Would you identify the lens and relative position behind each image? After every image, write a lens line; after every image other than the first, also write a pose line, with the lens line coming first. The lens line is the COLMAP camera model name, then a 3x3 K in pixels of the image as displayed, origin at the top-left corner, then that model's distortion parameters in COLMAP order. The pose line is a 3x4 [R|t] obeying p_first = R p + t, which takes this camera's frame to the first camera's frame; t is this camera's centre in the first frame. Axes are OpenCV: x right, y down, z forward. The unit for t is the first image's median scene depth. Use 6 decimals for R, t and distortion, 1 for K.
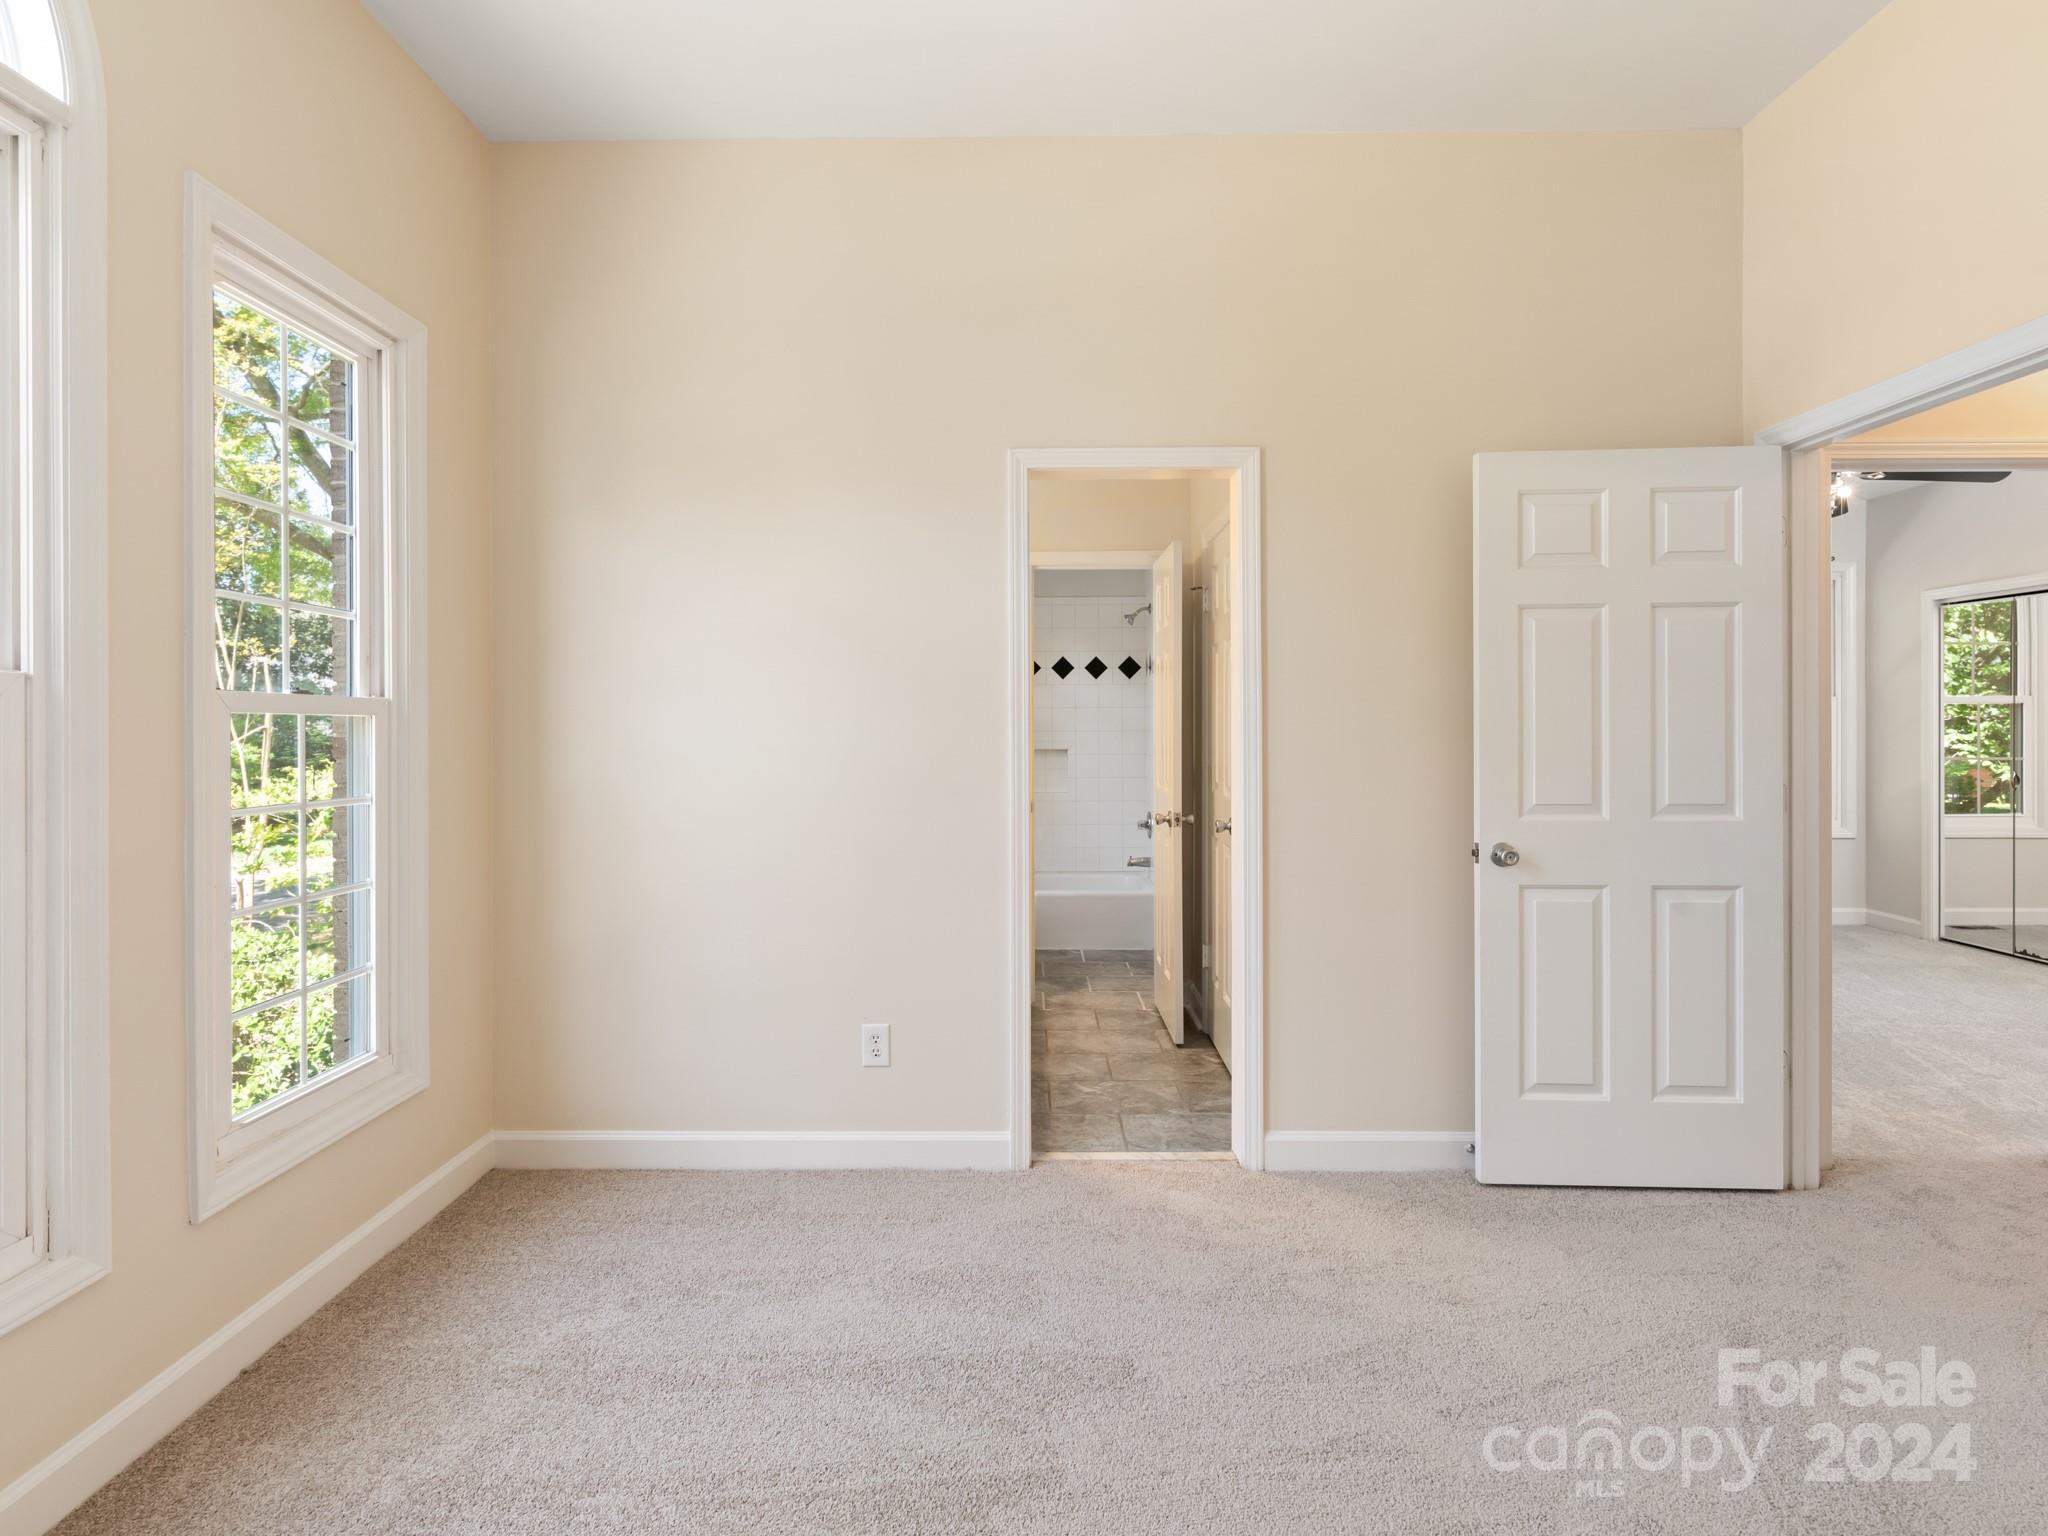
lens RADIAL K [[998.1, 0, 1018.7], [0, 998.1, 752.5], [0, 0, 1]] dist [0.001604, -0.000258]
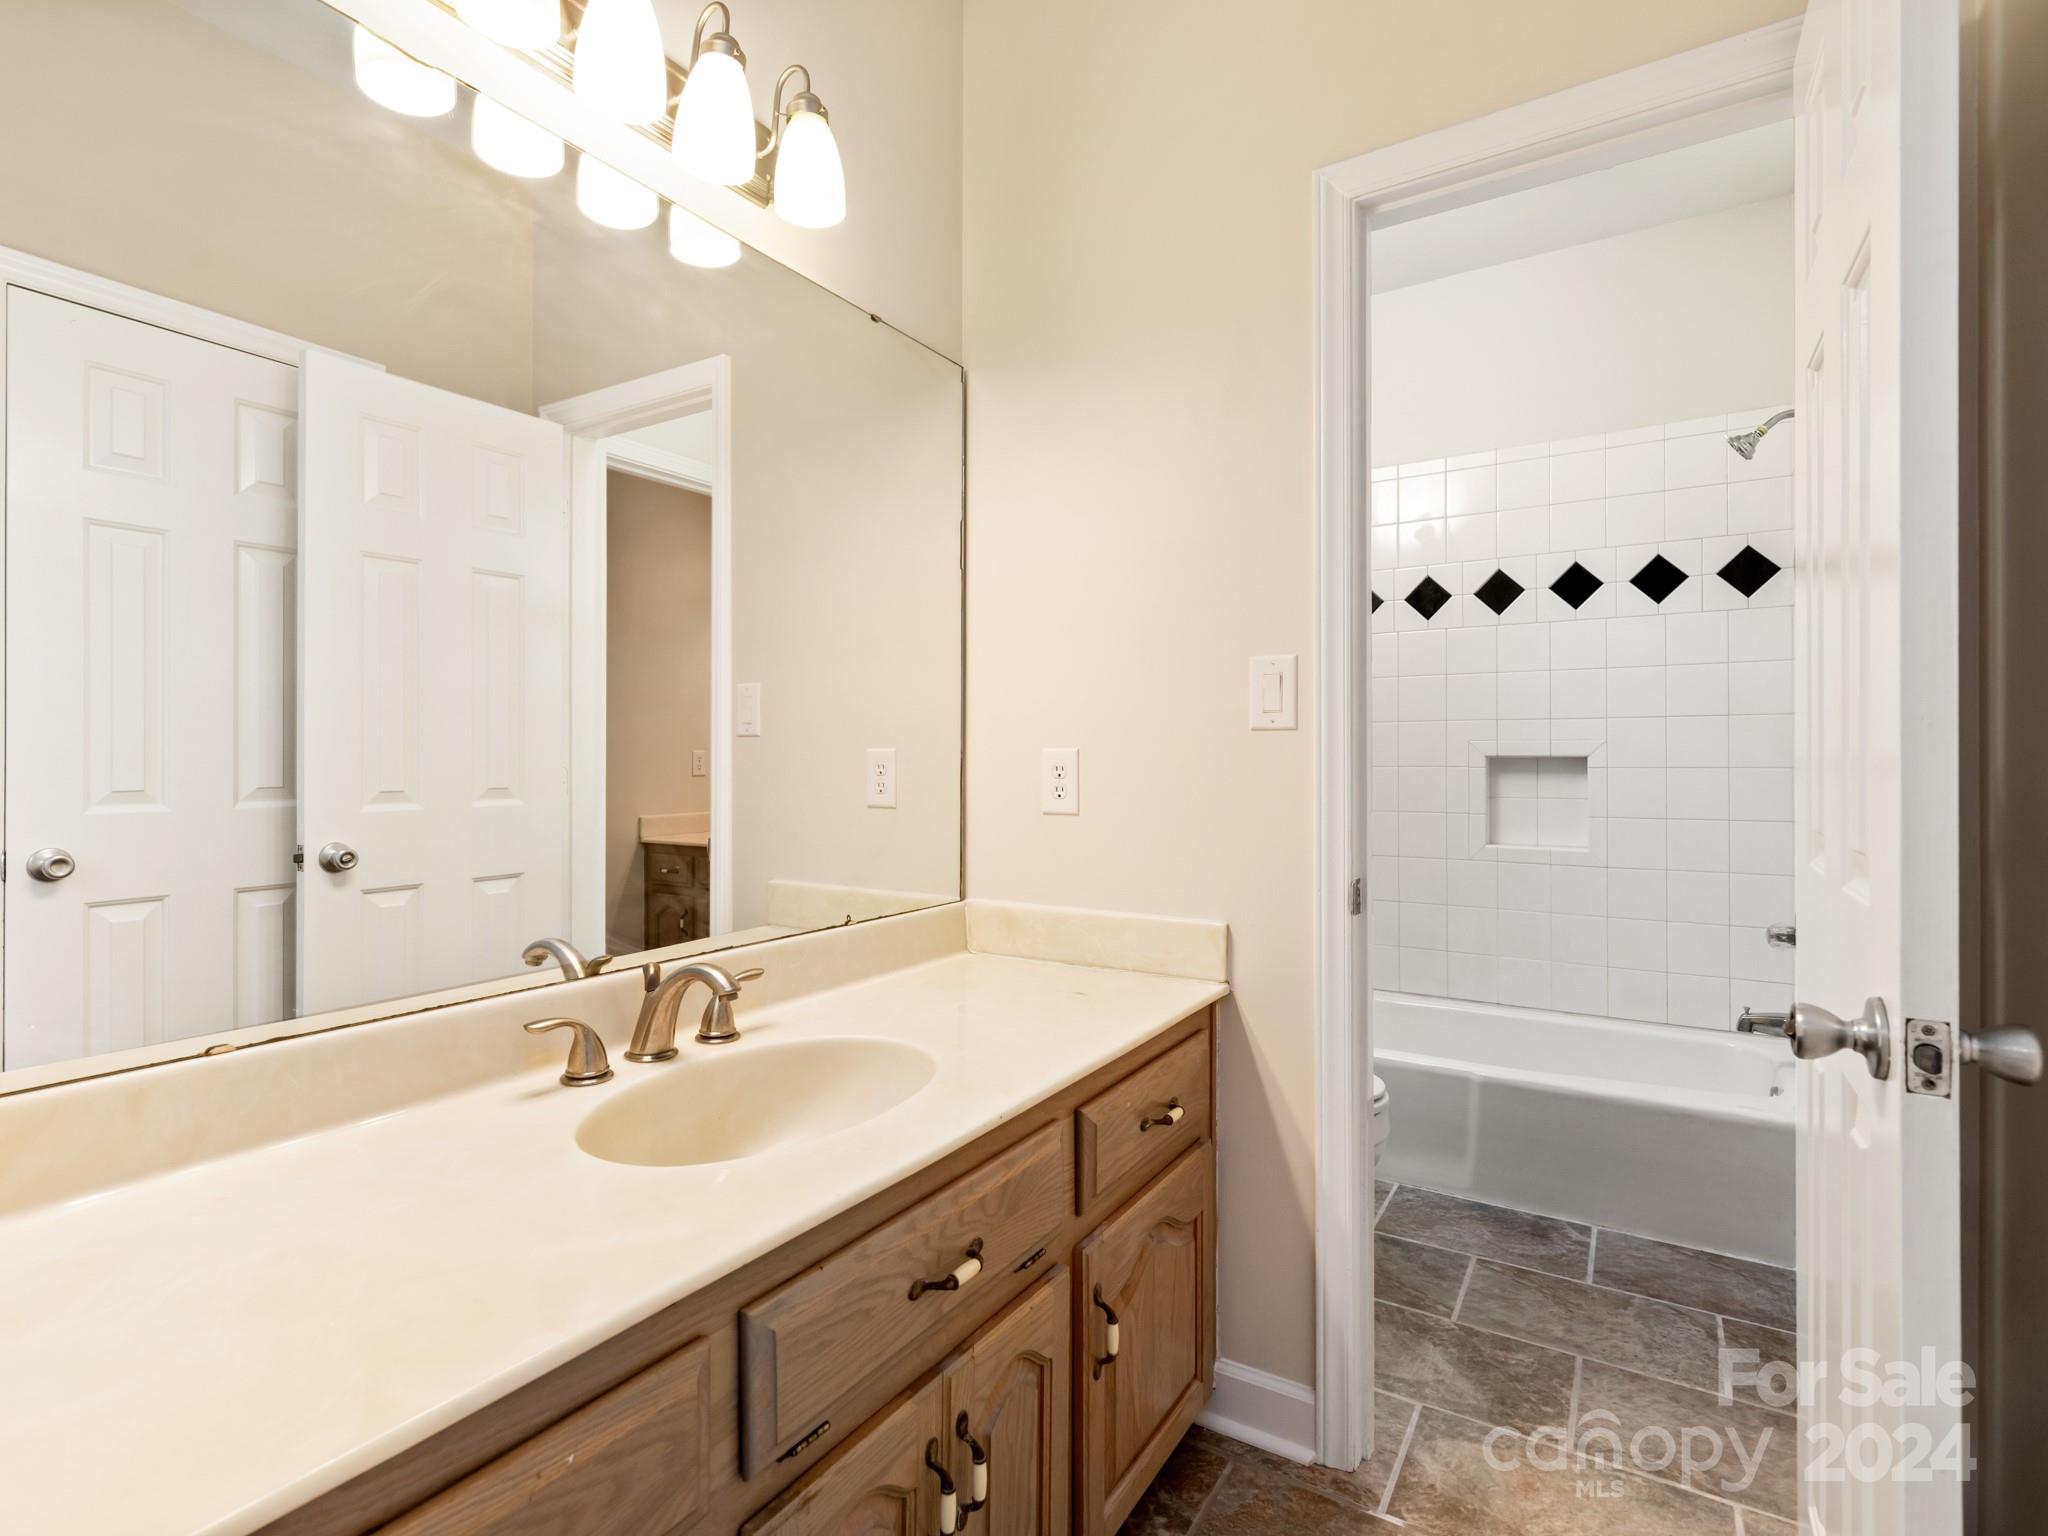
lens RADIAL K [[998.1, 0, 1028.9], [0, 998.1, 766.1], [0, 0, 1]] dist [0.001604, -0.000258]
pose [[0.856143, 0.003601, -0.516727, 0.070128], [-0.009794, 0.999909, -0.009259, 0.008358], [0.516646, 0.012988, 0.856100, 0.478145]]
